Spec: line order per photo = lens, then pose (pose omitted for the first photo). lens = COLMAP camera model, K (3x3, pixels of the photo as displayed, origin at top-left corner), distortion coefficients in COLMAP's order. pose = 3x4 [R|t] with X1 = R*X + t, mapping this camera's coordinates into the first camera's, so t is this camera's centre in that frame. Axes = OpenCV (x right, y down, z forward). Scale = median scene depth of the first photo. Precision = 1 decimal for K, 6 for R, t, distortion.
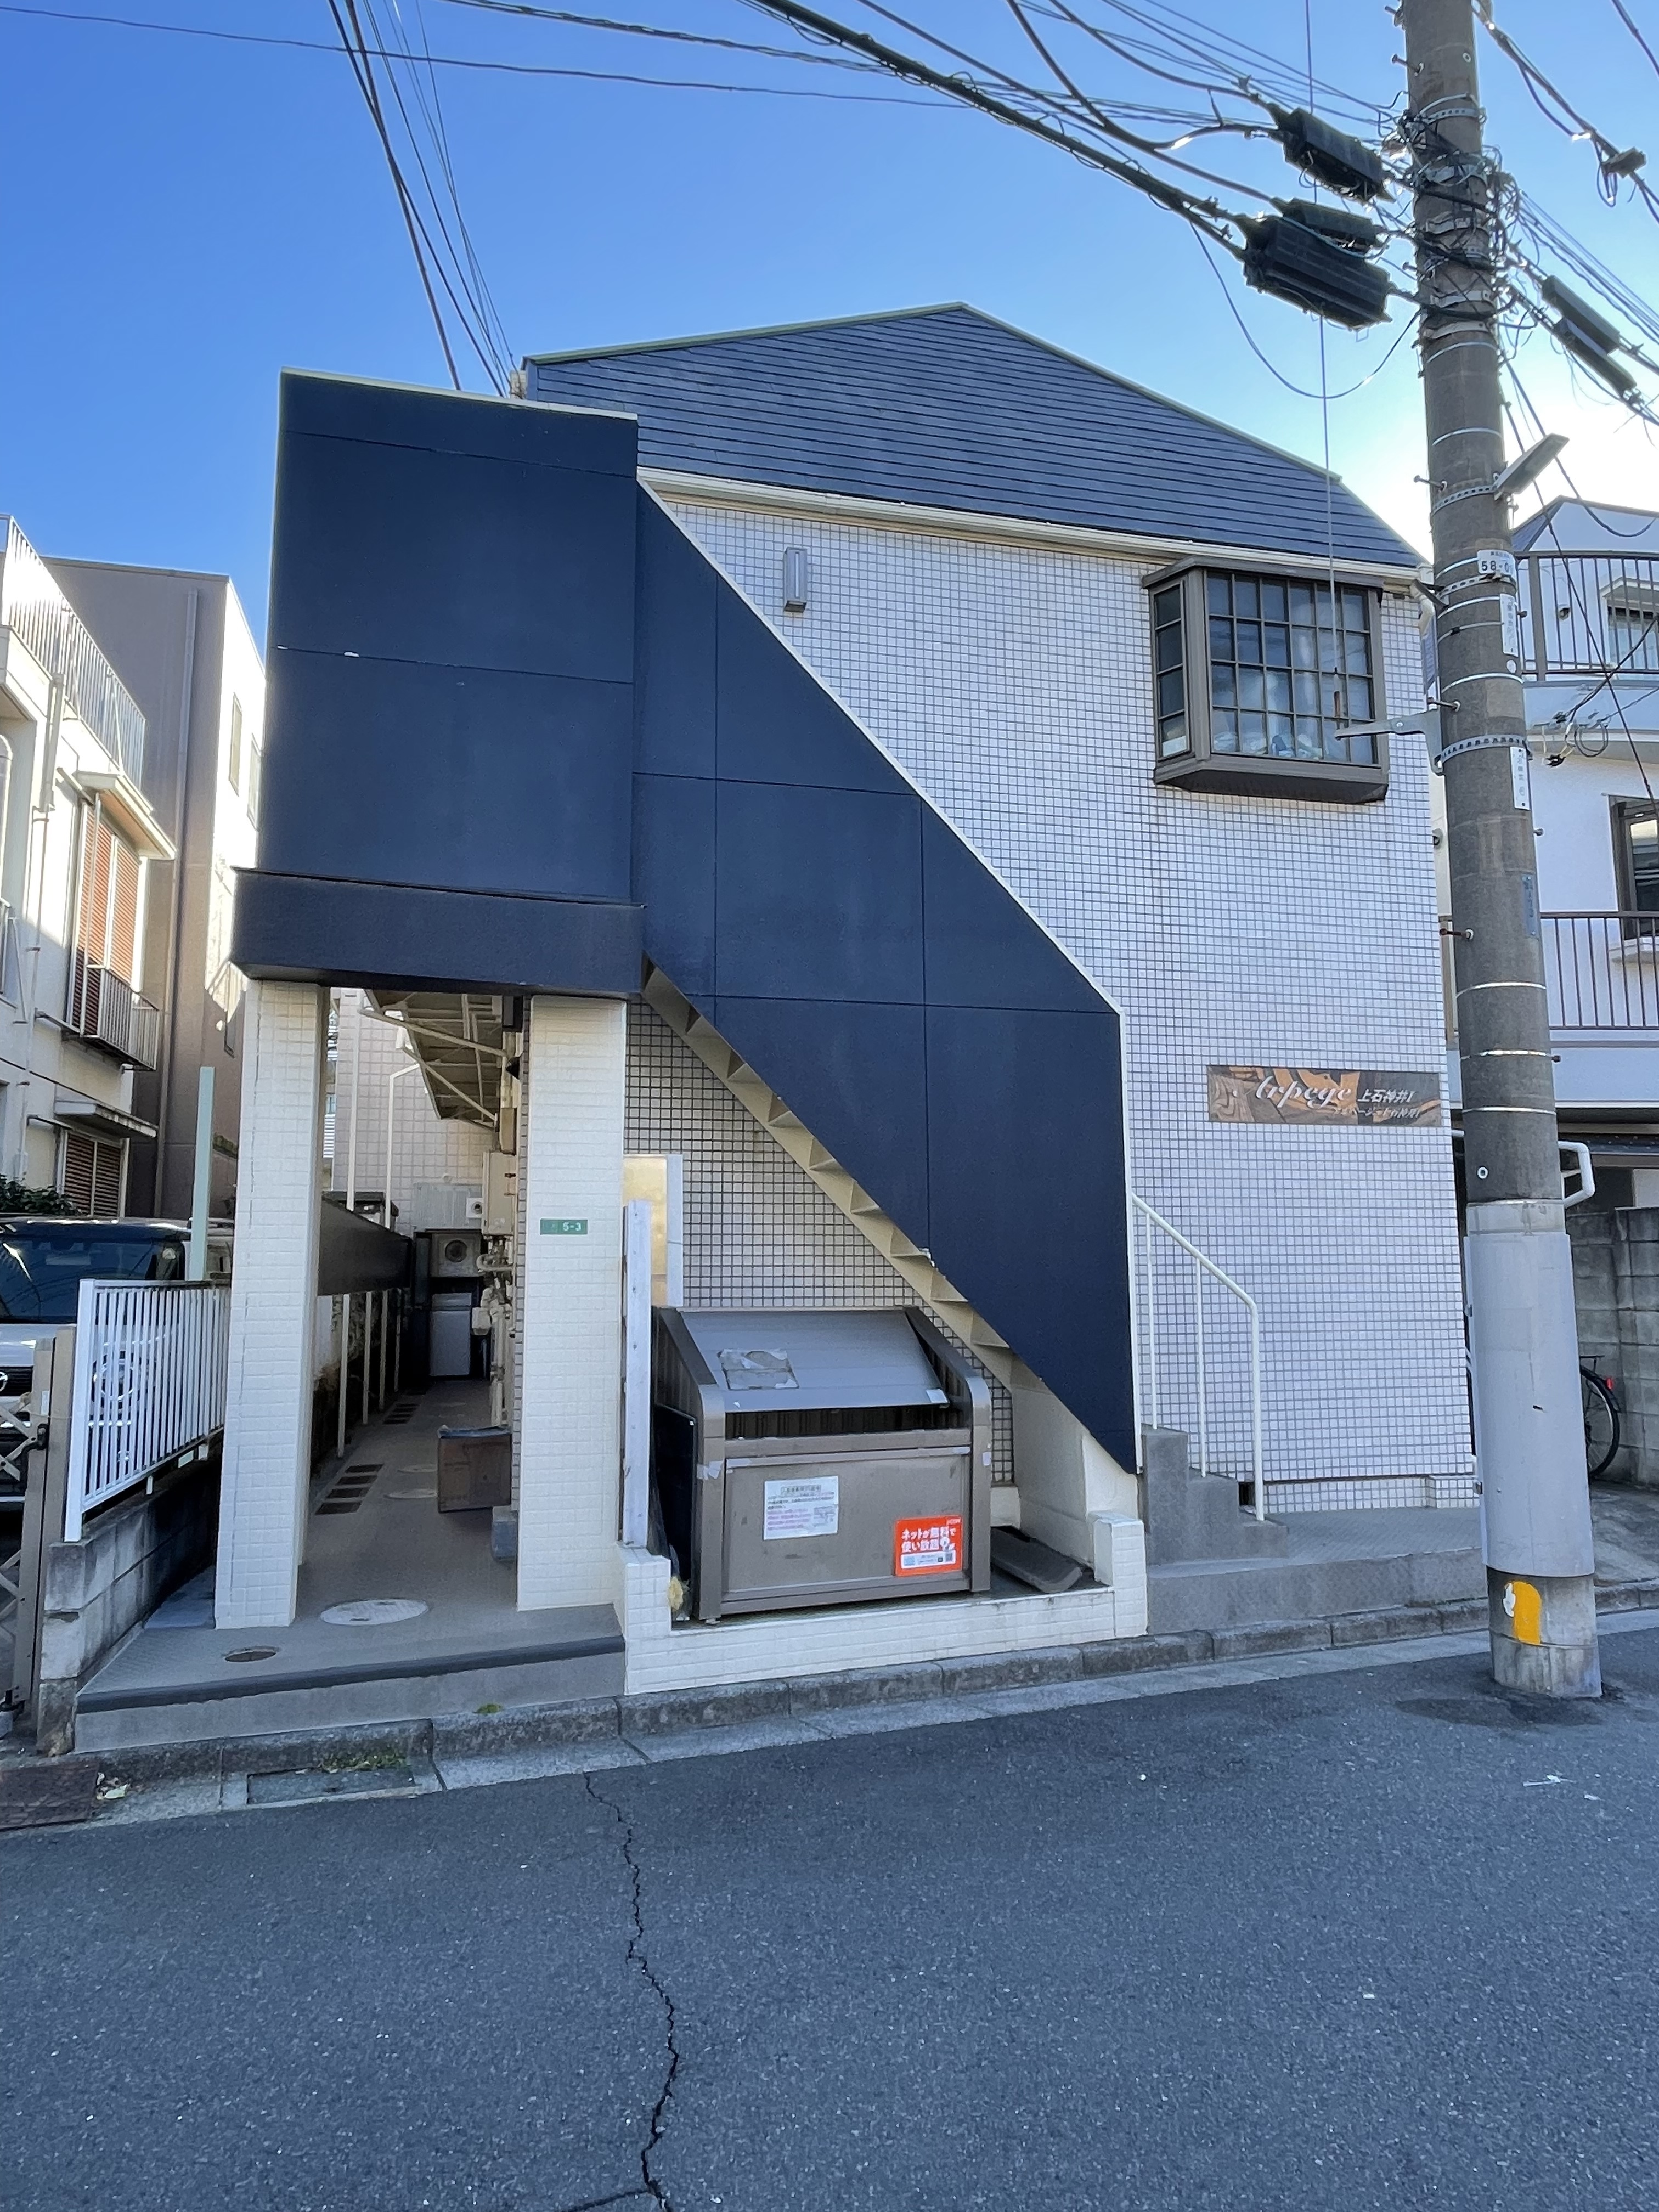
lens RADIAL K [[1376.4, 0, 821.1], [0, 1376.4, 1106.2], [0, 0, 1]] dist [-0.000978, -0.002257]
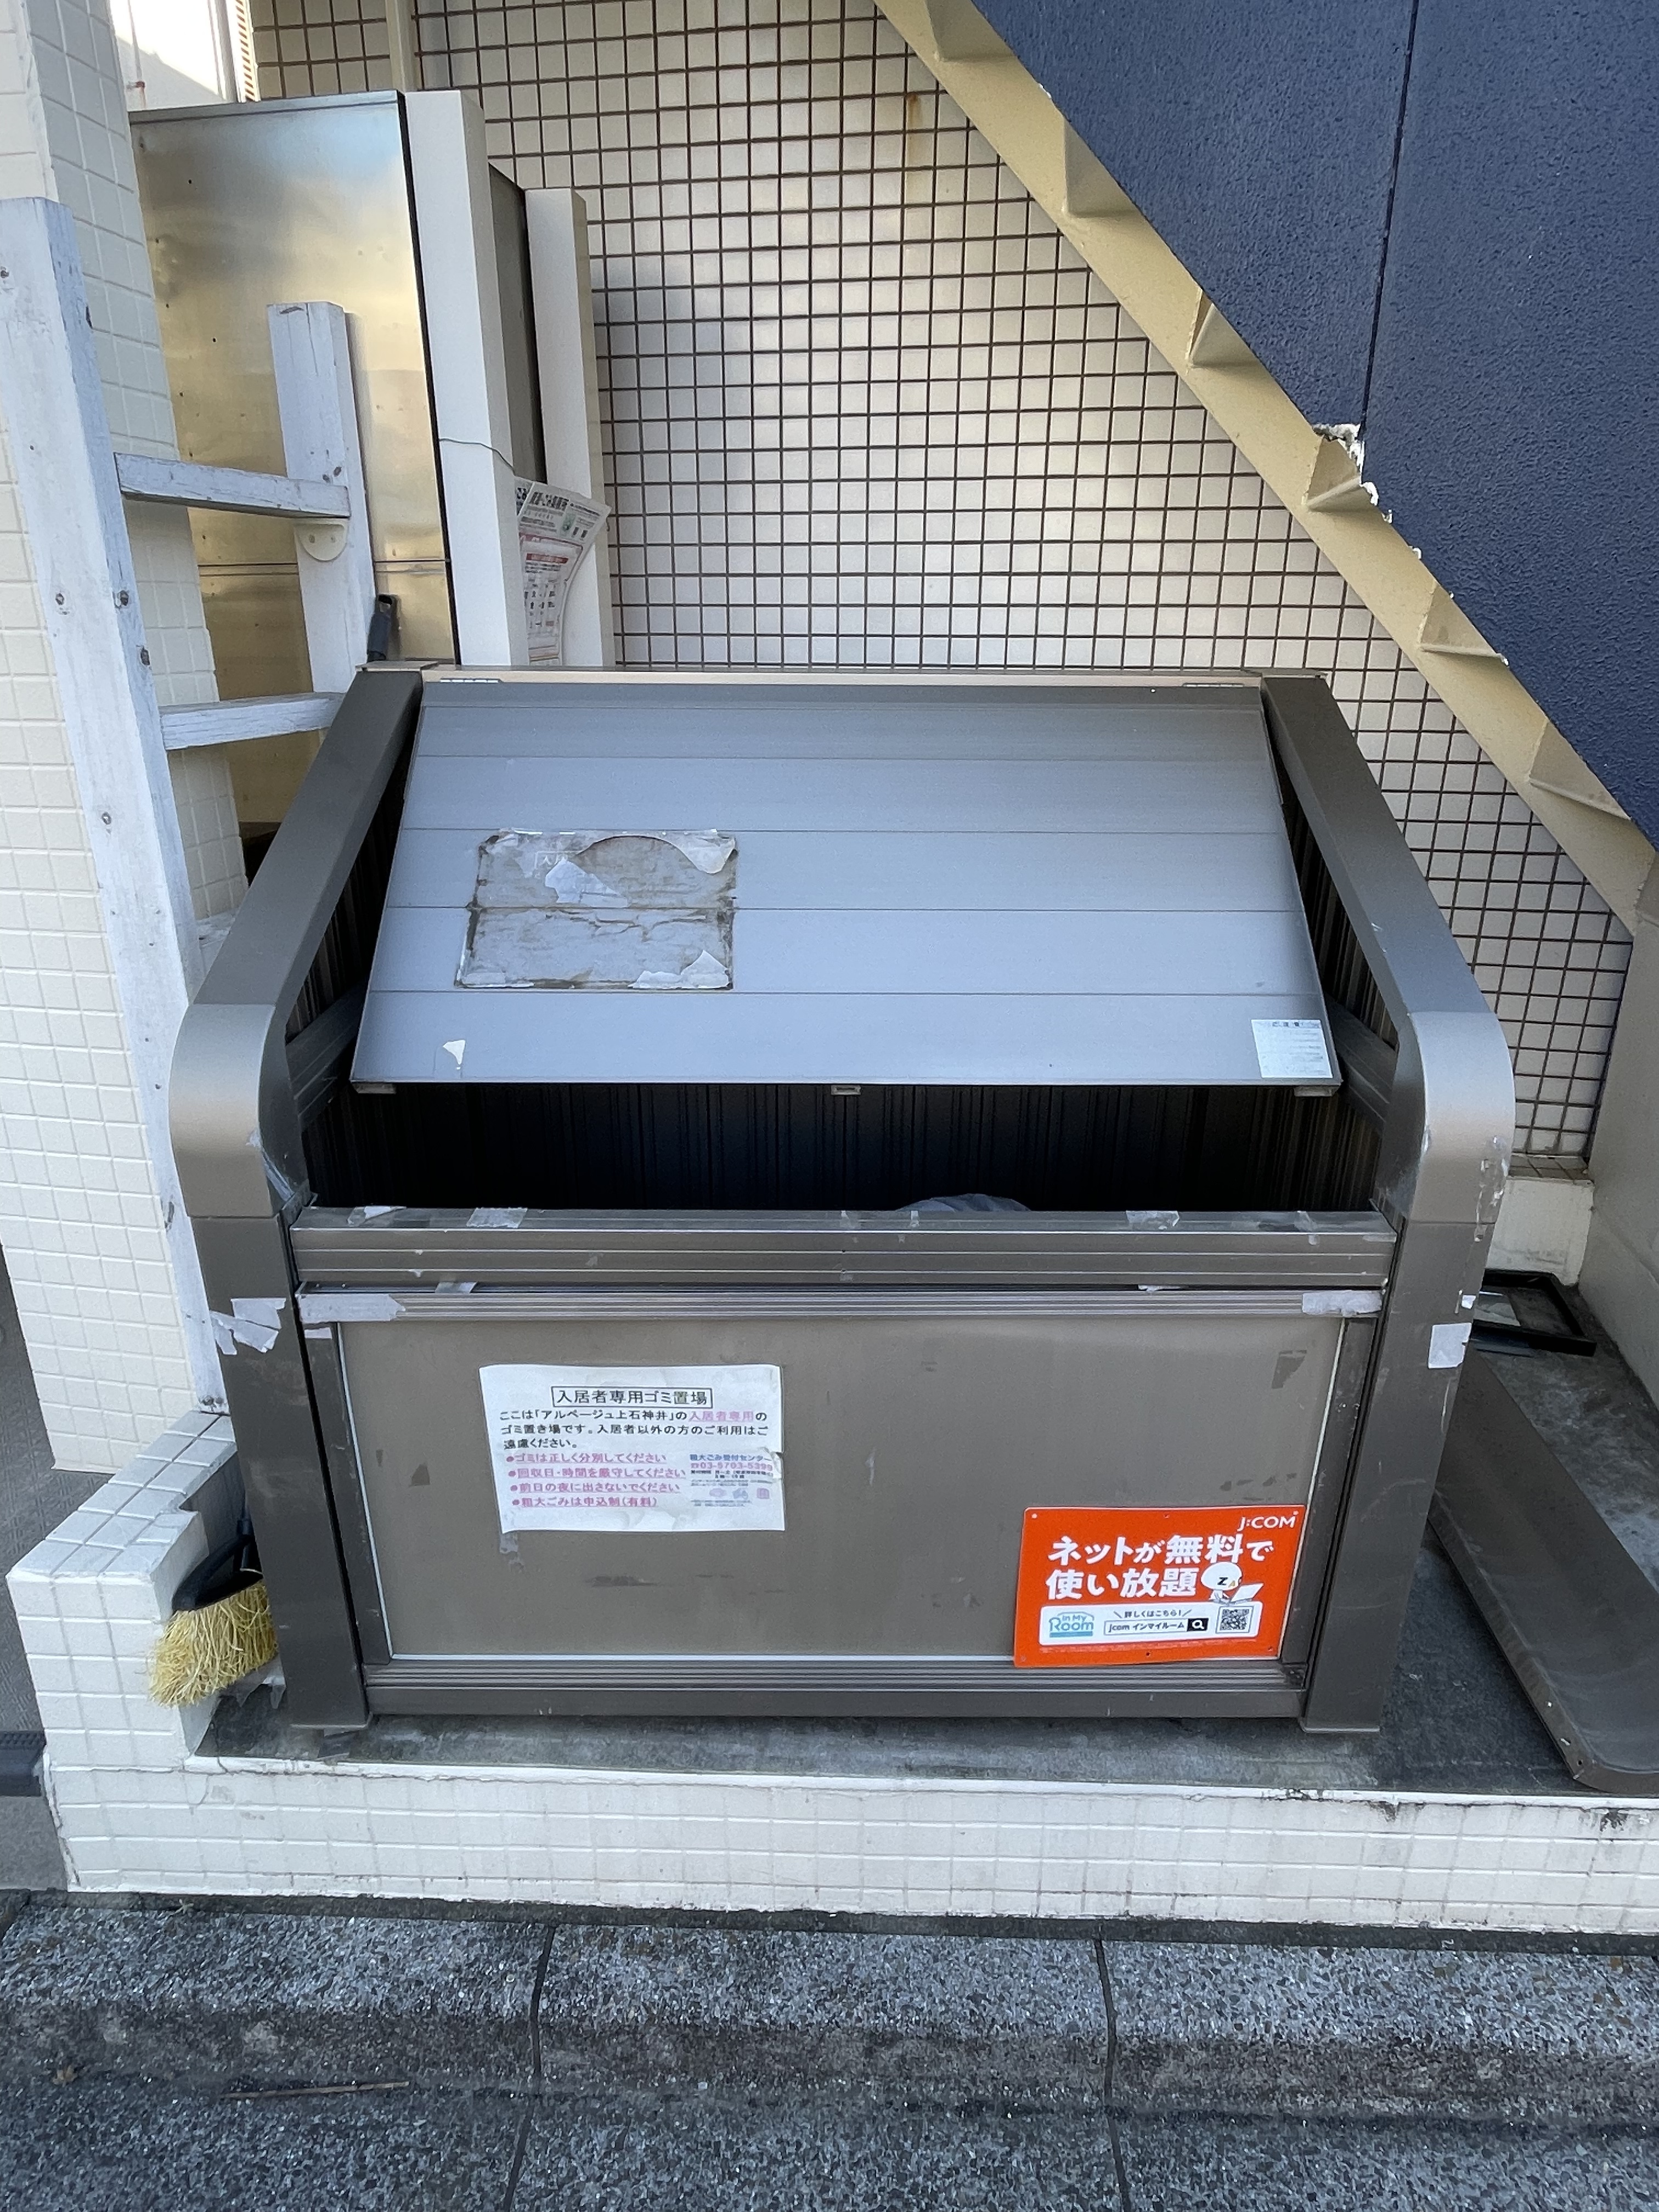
lens RADIAL K [[1293.9, 0, 825.9], [0, 1293.9, 1090.8], [0, 0, 1]] dist [-0.006384, -0.000216]
pose [[0.915021, 0.143830, -0.376895, 0.098151], [0.046448, 0.890504, 0.452598, 0.106754], [0.400724, -0.431643, 0.808149, 0.781151]]
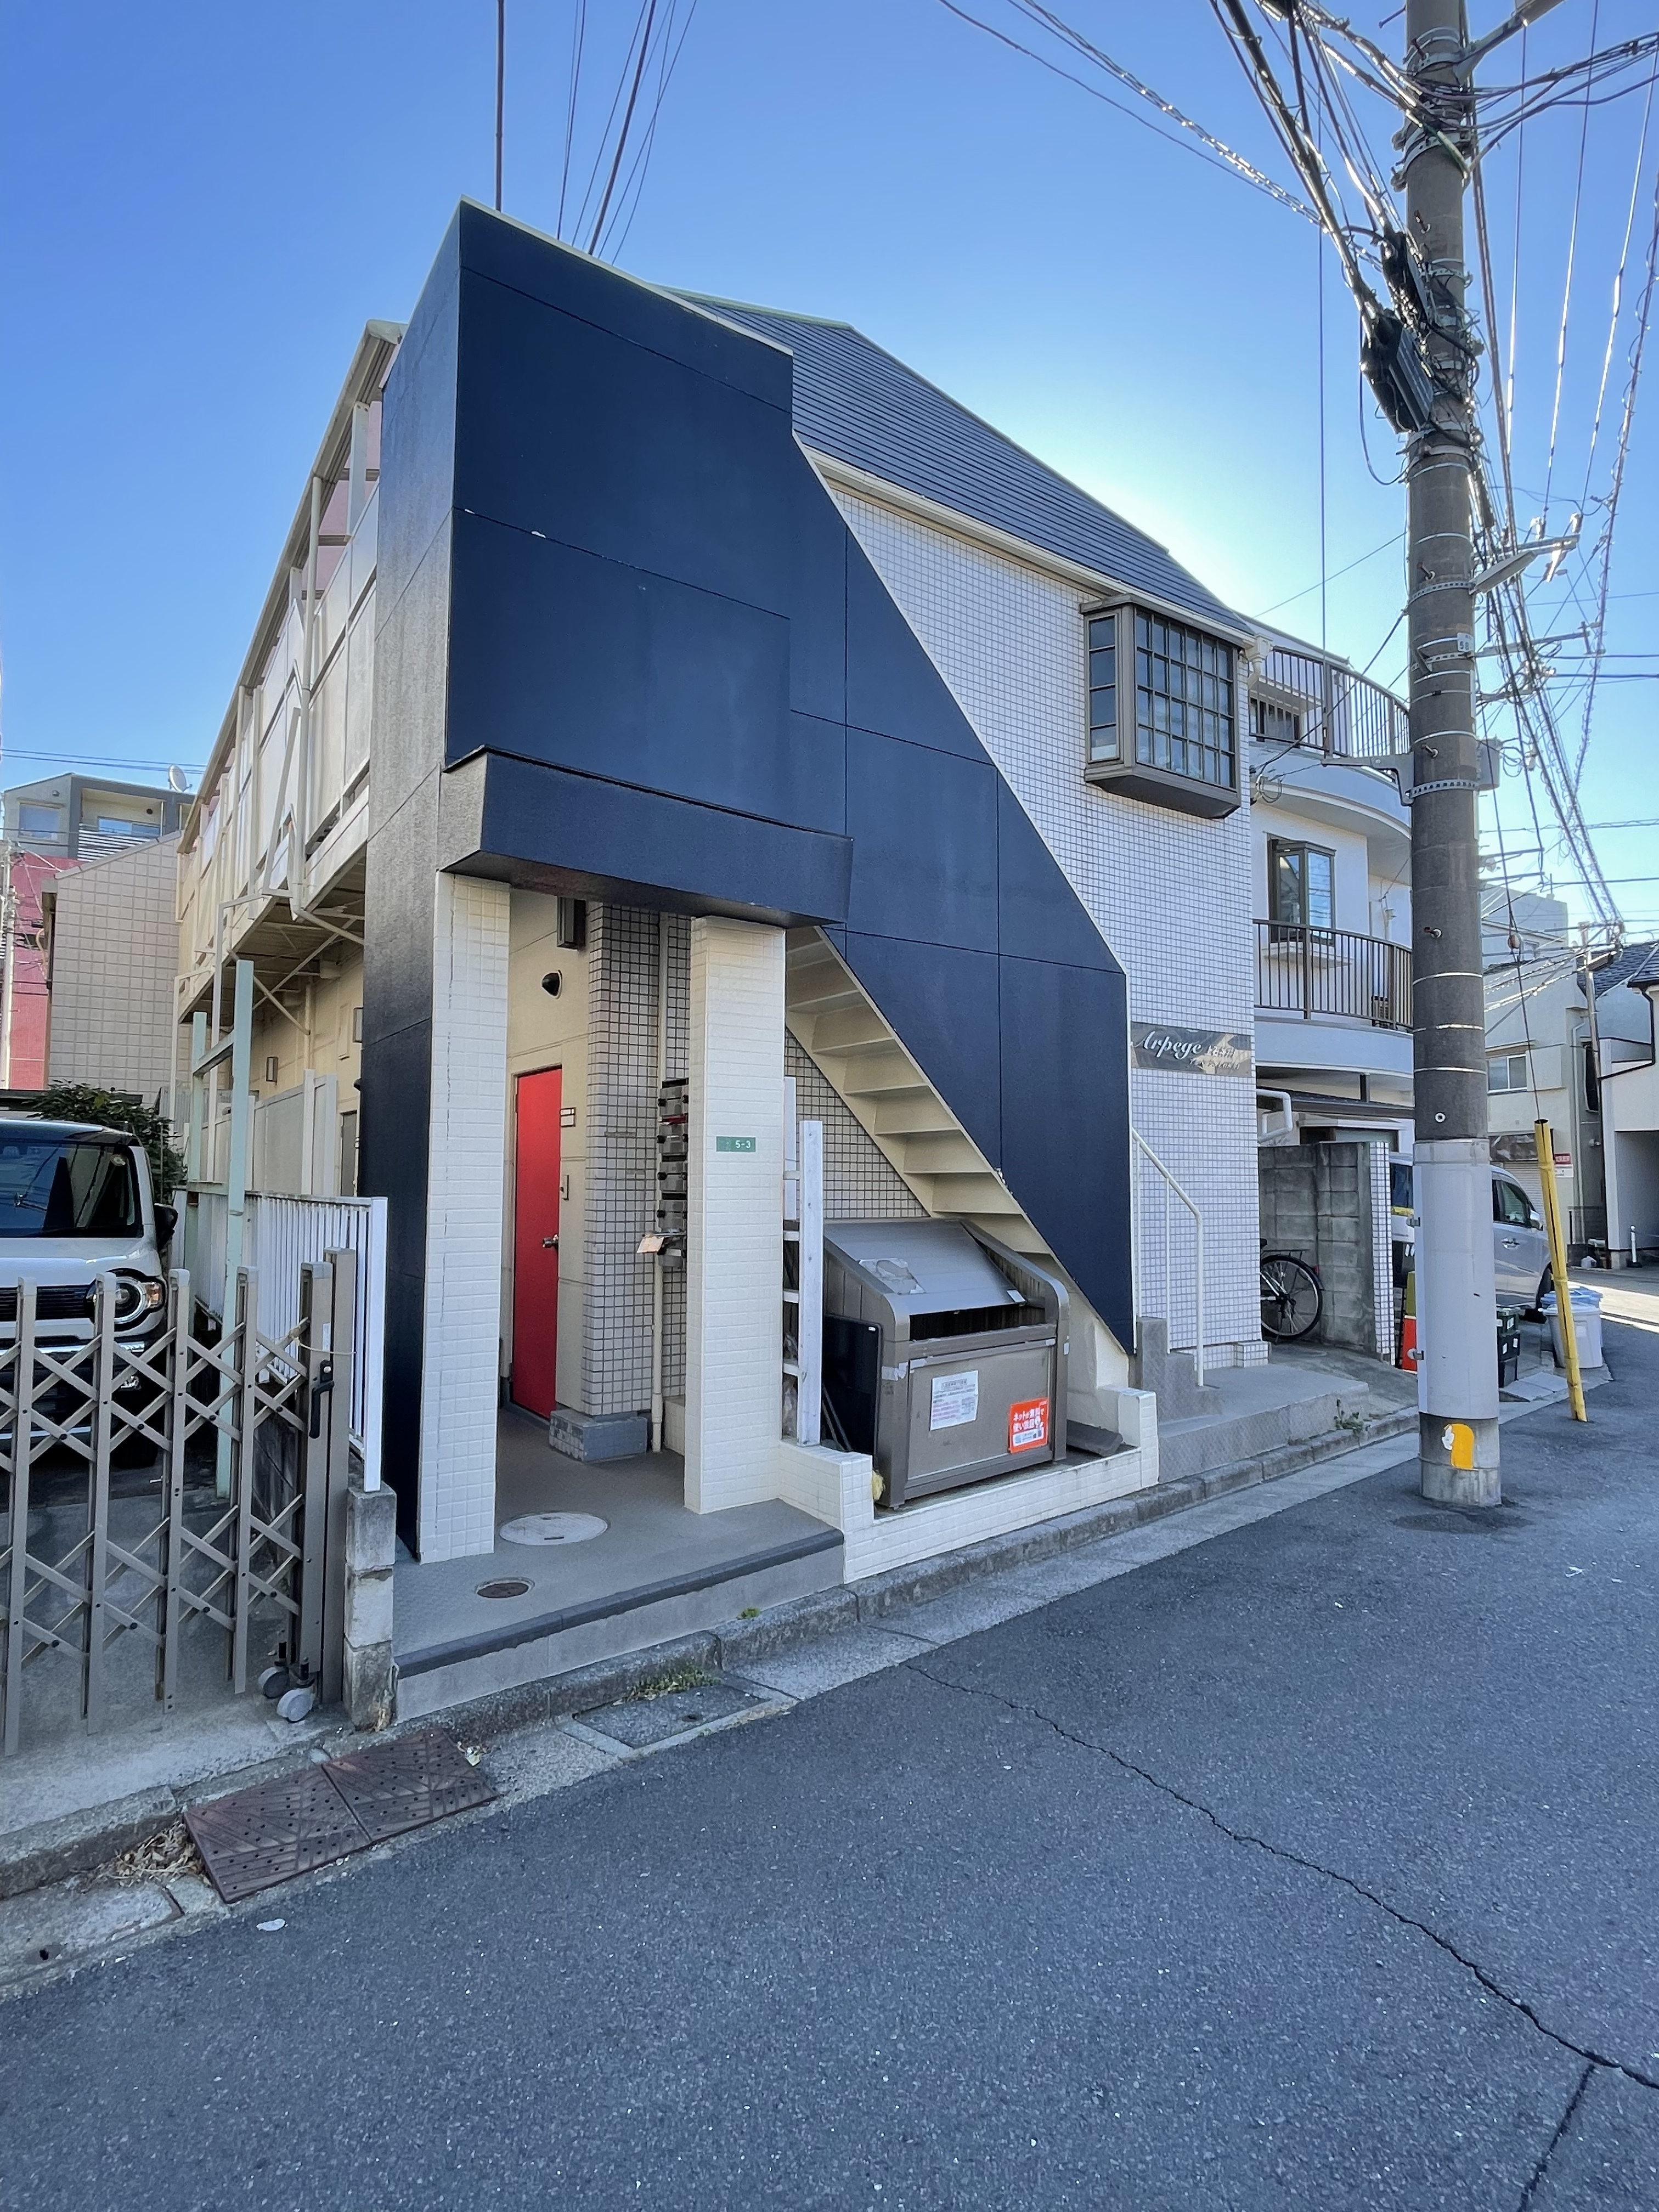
lens RADIAL K [[1142.5, 0, 824.1], [0, 1142.5, 1109.7], [0, 0, 1]] dist [-0.002006, -0.000931]
pose [[0.936911, 0.030154, 0.348265, -0.411801], [-0.051590, 0.997291, 0.052440, 0.013126], [-0.345740, -0.067099, 0.935928, 0.172960]]
